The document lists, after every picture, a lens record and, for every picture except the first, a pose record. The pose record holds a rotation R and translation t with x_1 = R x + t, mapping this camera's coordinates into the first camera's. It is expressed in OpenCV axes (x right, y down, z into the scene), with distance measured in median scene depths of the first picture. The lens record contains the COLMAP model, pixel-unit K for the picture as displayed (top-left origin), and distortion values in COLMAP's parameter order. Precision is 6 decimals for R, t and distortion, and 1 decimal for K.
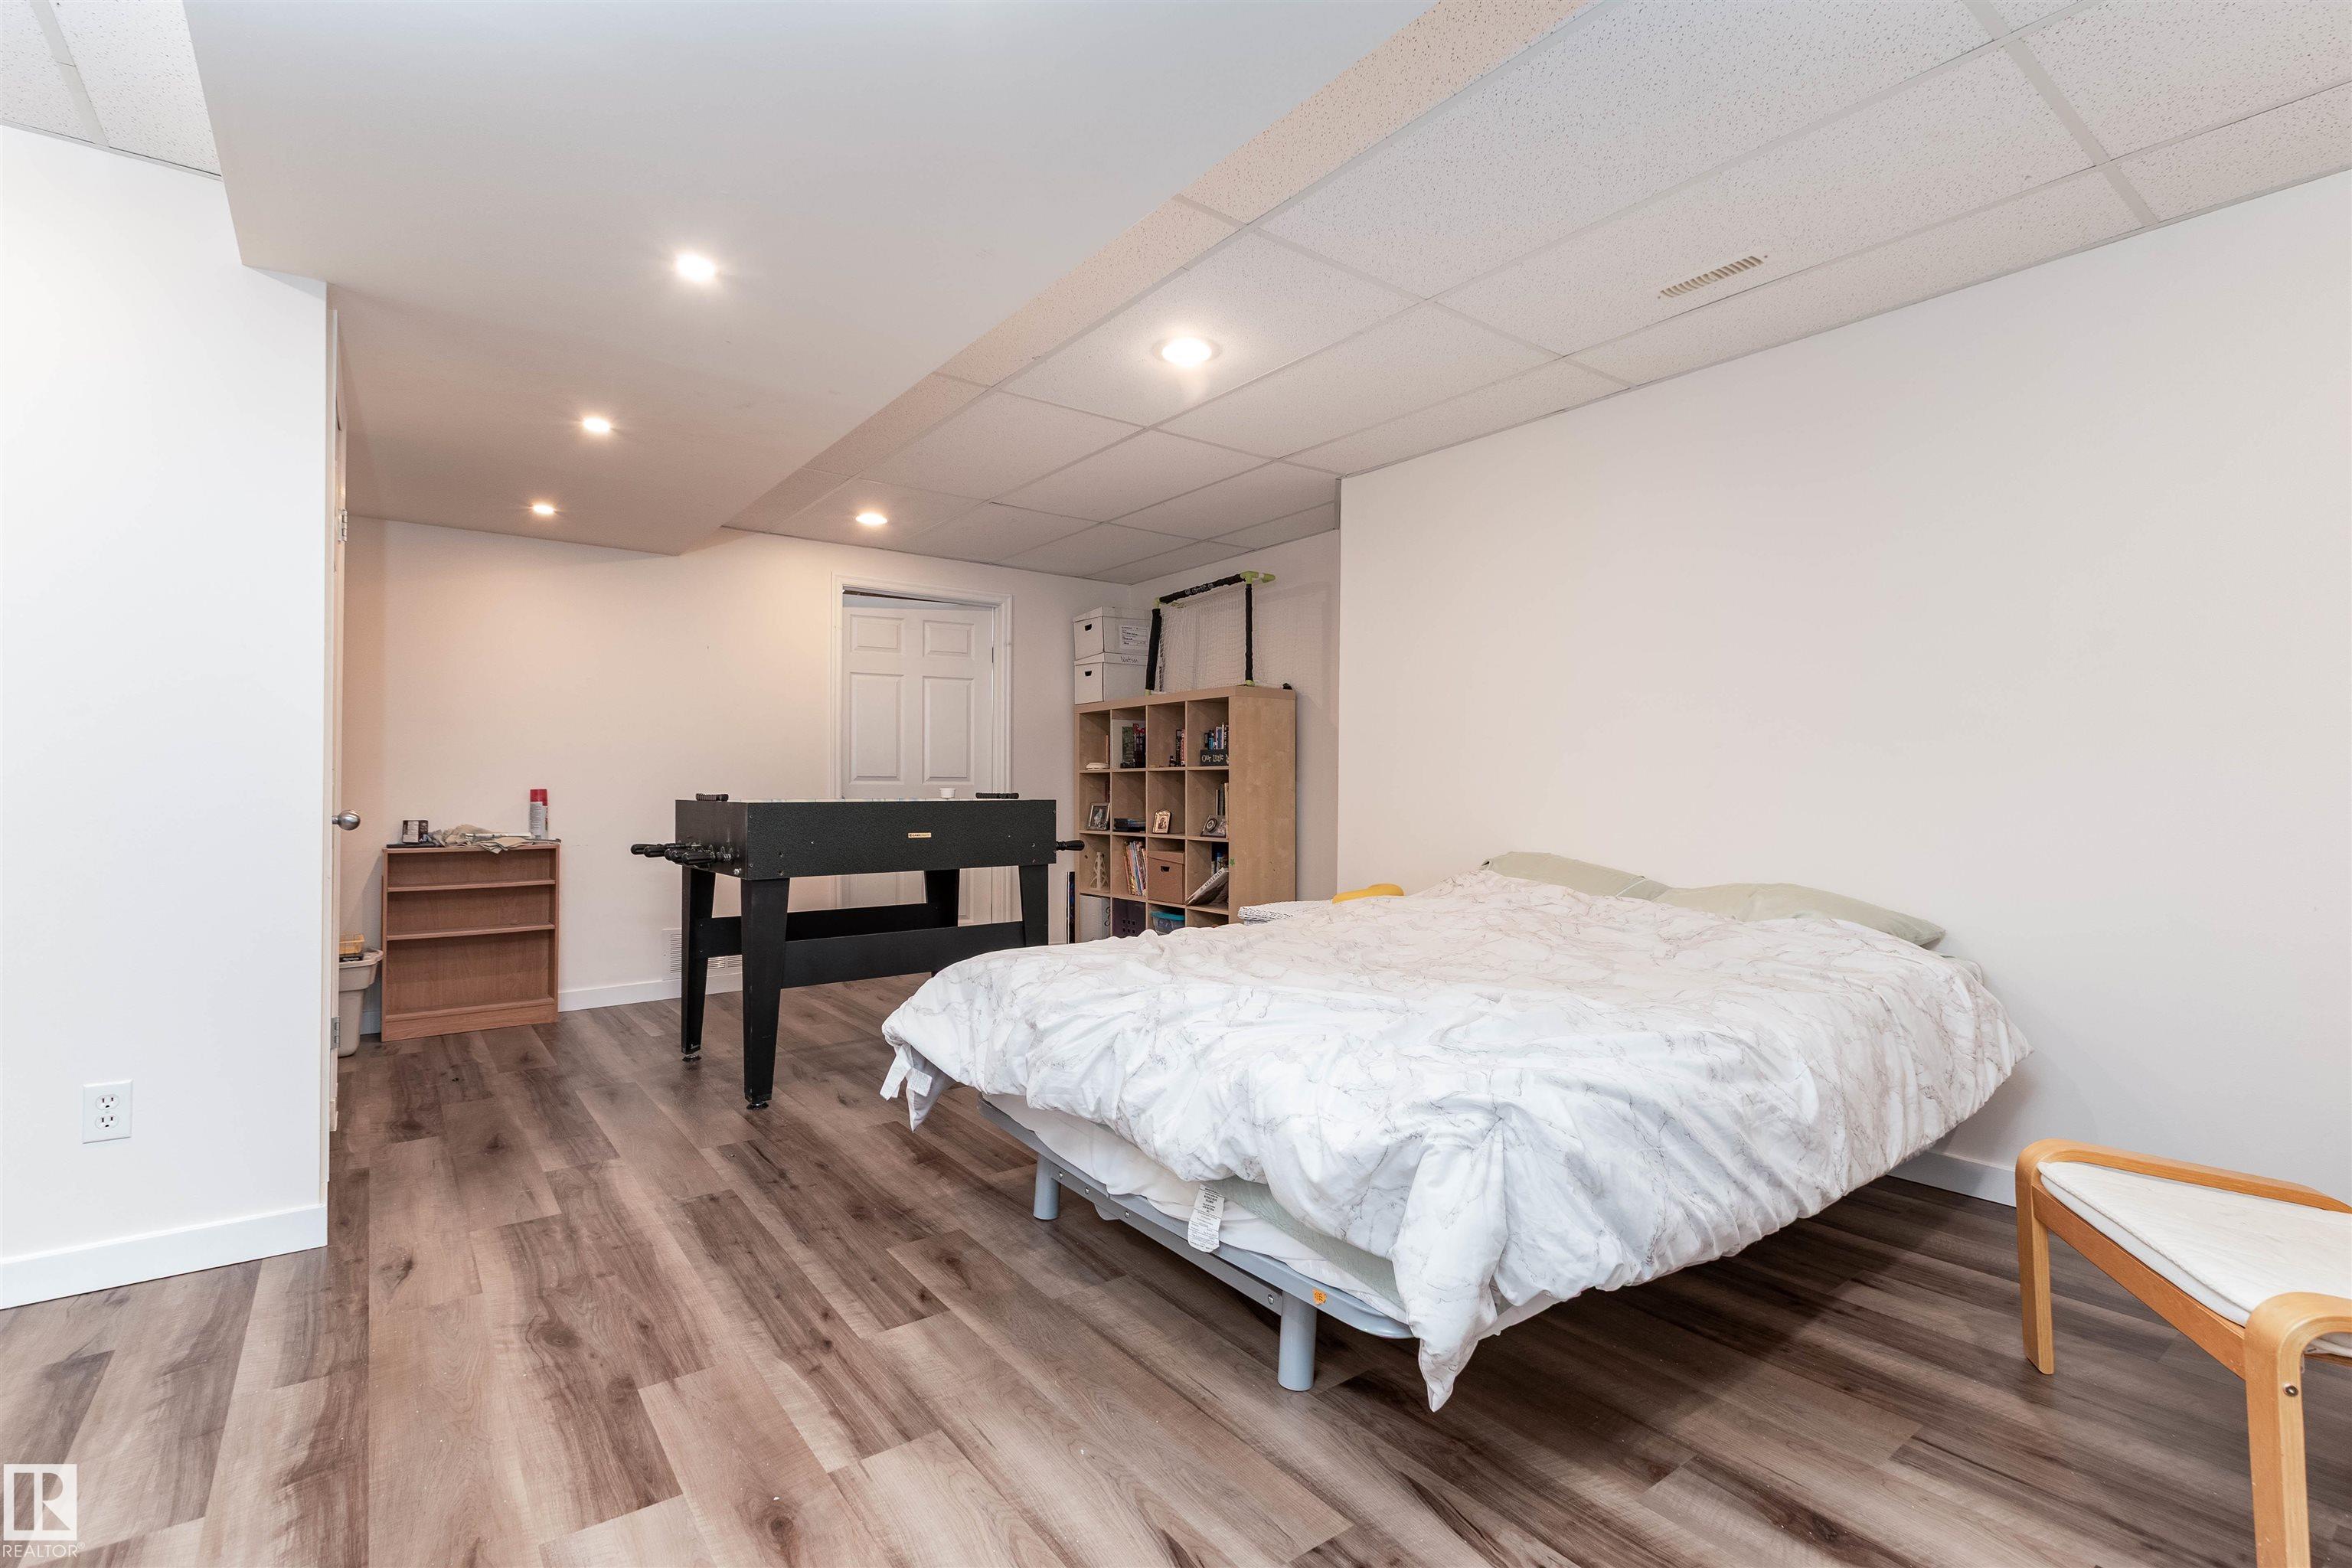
lens RADIAL K [[1059.7, 0, 1188.2], [0, 1059.7, 779.2], [0, 0, 1]] dist [0.001414, -0.000409]
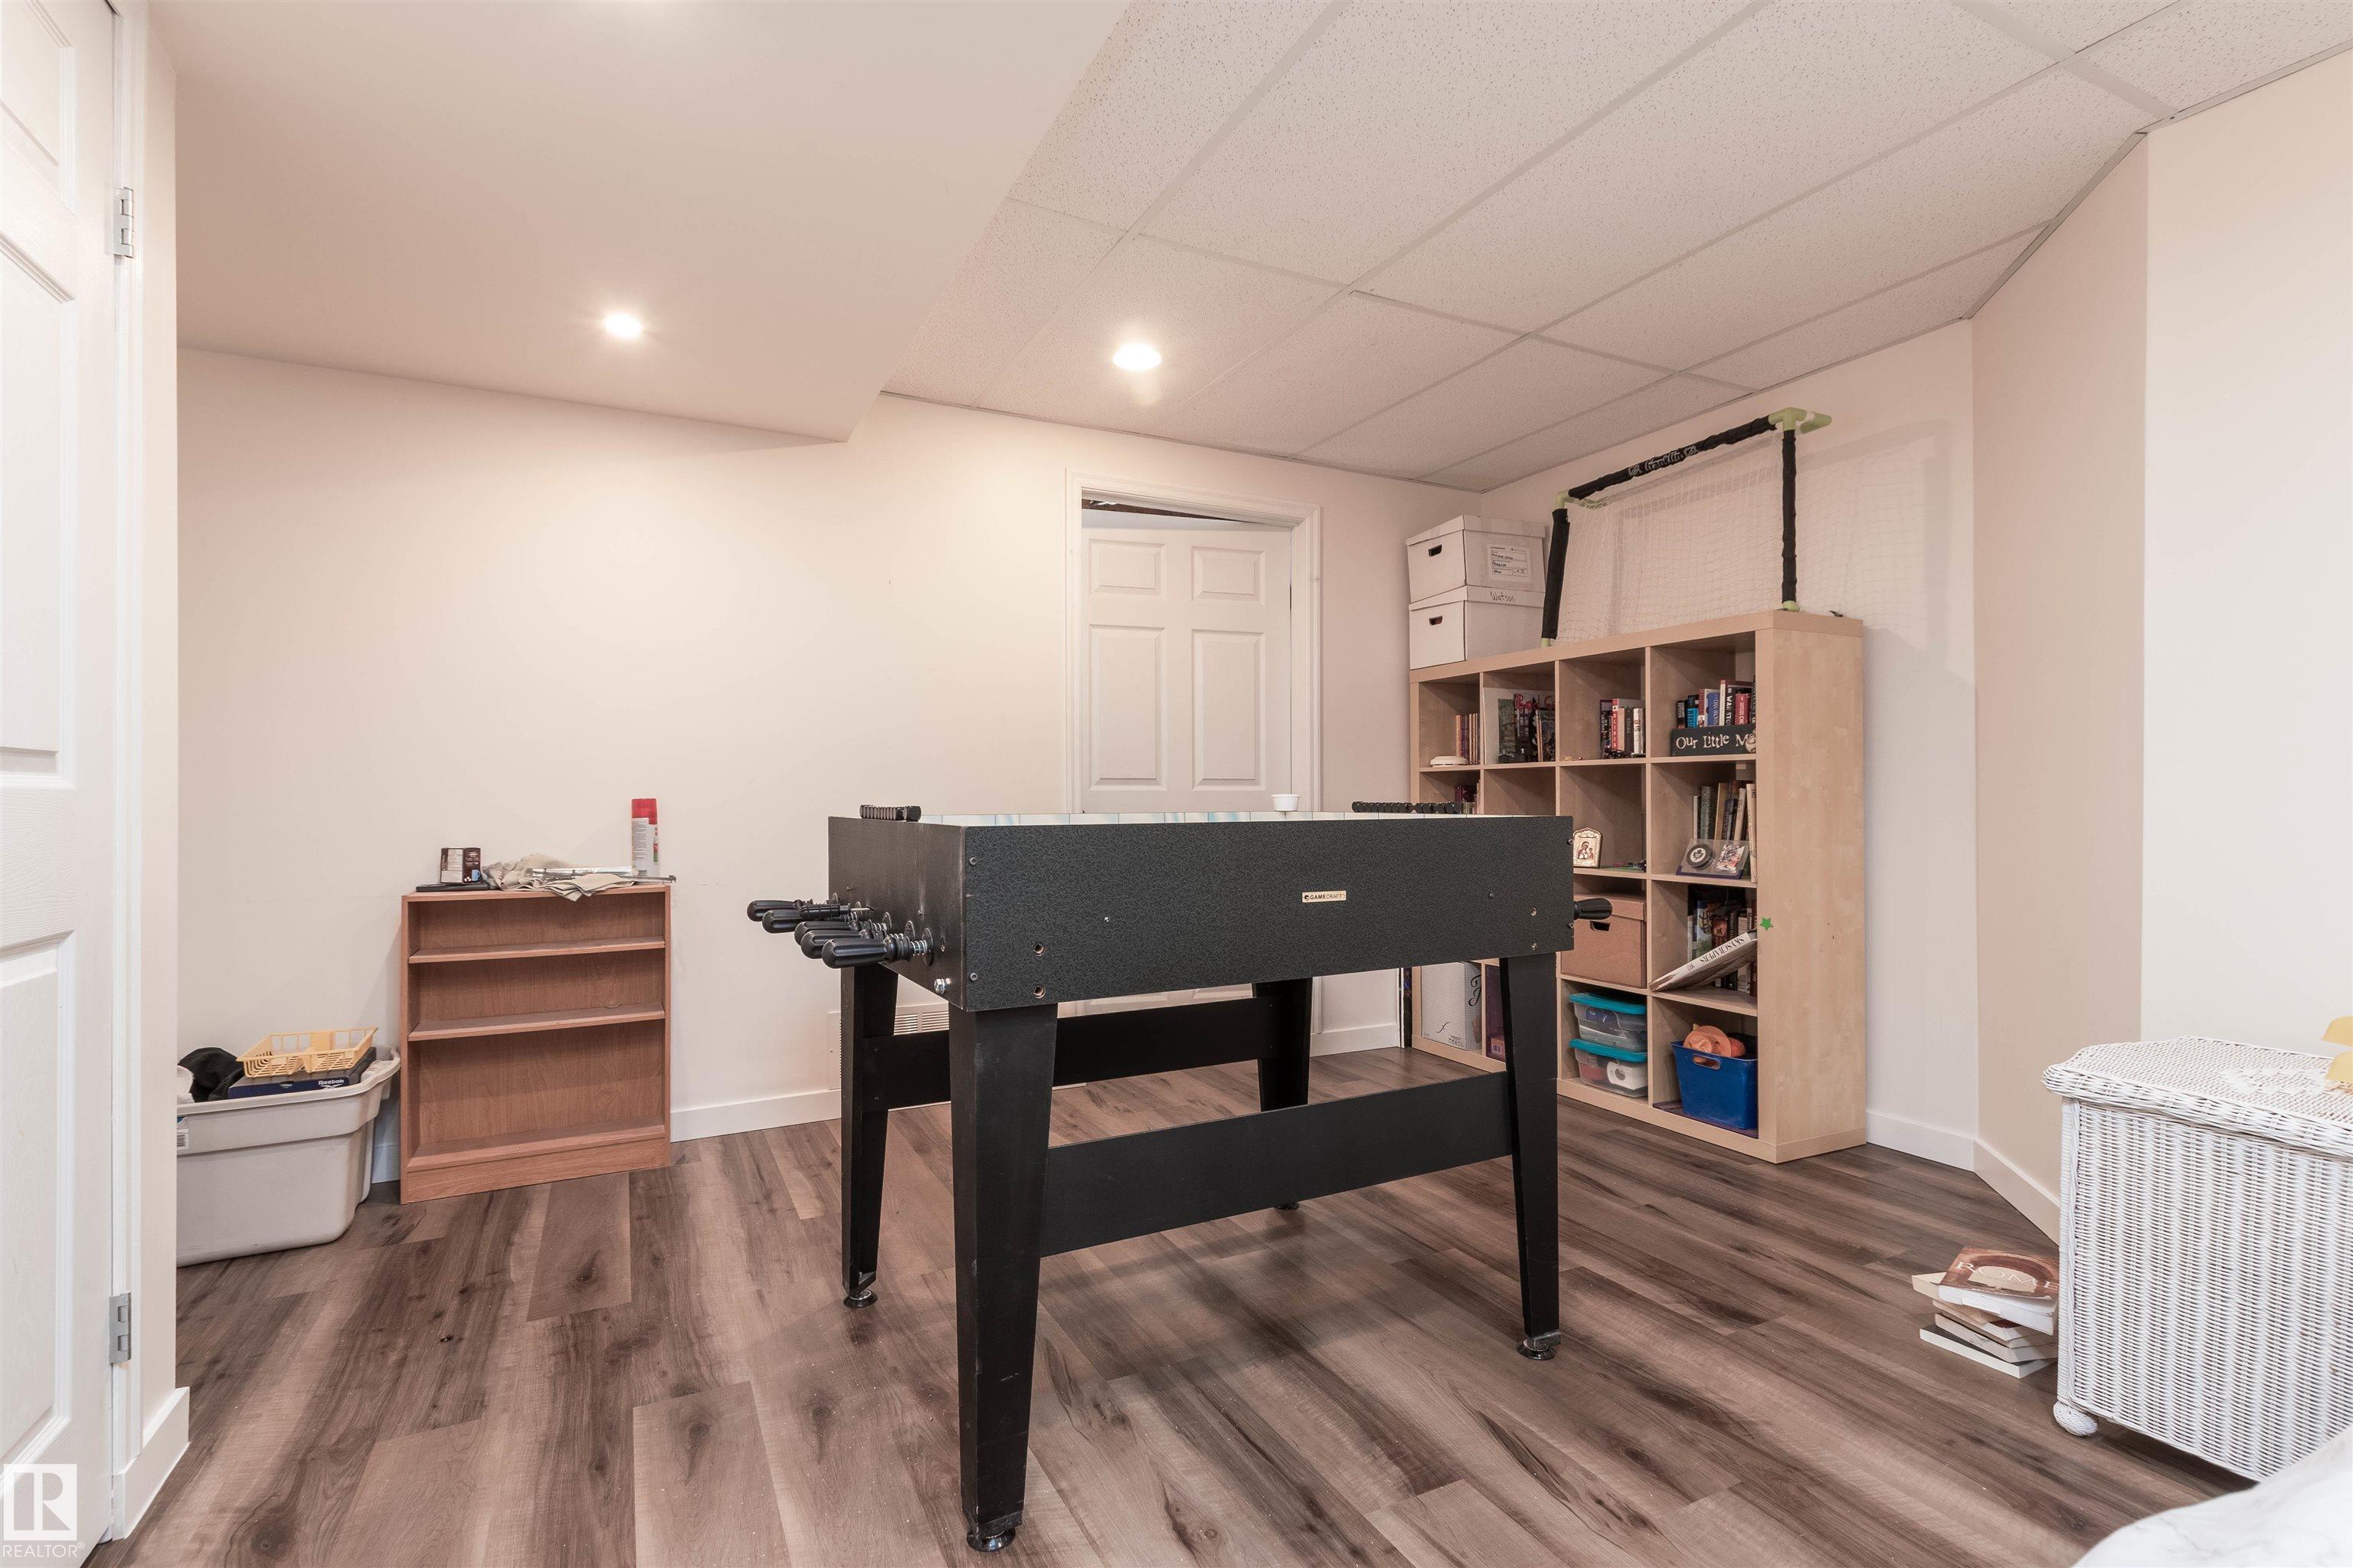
lens RADIAL K [[1056.3, 0, 1177.1], [0, 1056.3, 797.8], [0, 0, 1]] dist [-0.000413, -0.000108]
pose [[0.985267, -0.003836, -0.170979, -0.169729], [0.005230, 0.999957, 0.007699, 0.005235], [0.170942, -0.008480, 0.985245, 0.391377]]
